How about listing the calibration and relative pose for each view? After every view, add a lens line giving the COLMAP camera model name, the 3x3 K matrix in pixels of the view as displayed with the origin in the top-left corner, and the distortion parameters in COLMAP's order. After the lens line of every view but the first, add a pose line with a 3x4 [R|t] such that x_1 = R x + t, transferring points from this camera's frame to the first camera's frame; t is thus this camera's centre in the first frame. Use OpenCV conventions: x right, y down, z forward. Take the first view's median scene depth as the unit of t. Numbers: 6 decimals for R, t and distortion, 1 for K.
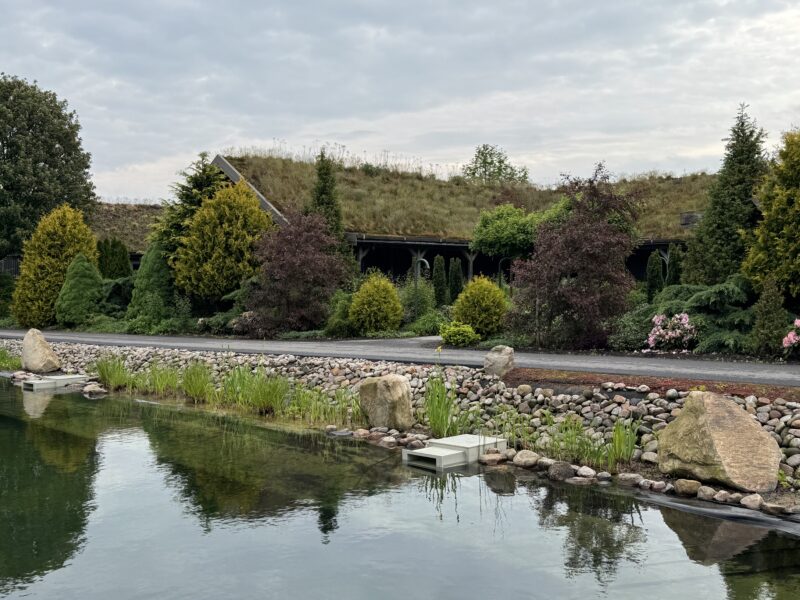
lens RADIAL K [[877.4, 0, 397.9], [0, 877.4, 299.2], [0, 0, 1]] dist [0.115297, 0.000000]
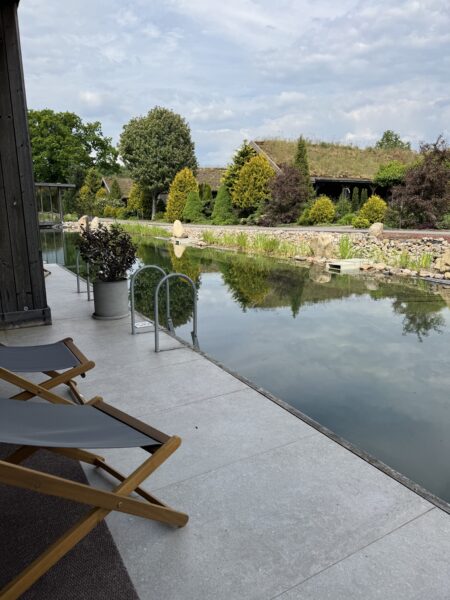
lens RADIAL K [[443.9, 0, 223.8], [0, 443.9, 325.2], [0, 0, 1]] dist [0.039688, -0.031738]
pose [[0.969013, 0.058022, -0.240098, 0.018289], [-0.004087, 0.975653, 0.219281, 0.039791], [0.246976, -0.211505, 0.945658, -0.145314]]
